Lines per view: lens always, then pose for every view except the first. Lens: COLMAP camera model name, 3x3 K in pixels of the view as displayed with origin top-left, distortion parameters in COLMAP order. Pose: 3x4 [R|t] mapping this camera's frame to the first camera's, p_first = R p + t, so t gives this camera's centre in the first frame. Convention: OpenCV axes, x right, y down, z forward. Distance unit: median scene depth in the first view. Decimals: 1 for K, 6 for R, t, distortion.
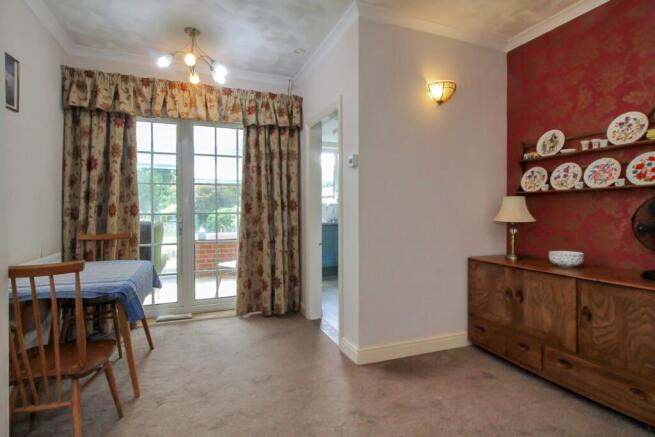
lens RADIAL K [[331.0, 0, 324.9], [0, 331.0, 212.7], [0, 0, 1]] dist [0.001574, 0.000963]
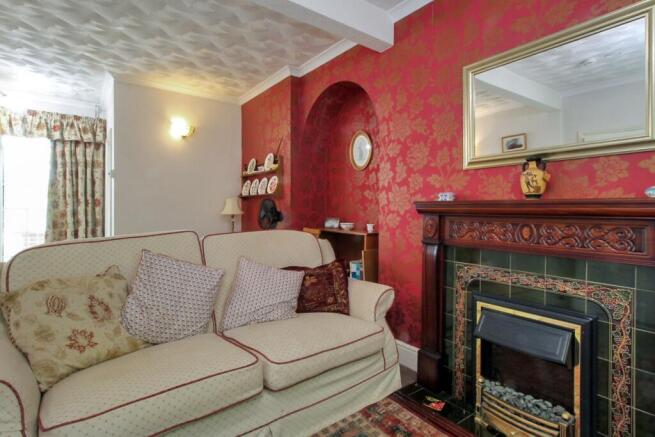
lens RADIAL K [[331.0, 0, 333.7], [0, 331.0, 207.4], [0, 0, 1]] dist [0.001574, 0.000963]
pose [[0.964992, 0.003788, 0.262251, 0.467936], [-0.002100, 0.999975, -0.006717, 0.003187], [-0.262270, 0.005931, 0.964976, -0.506512]]
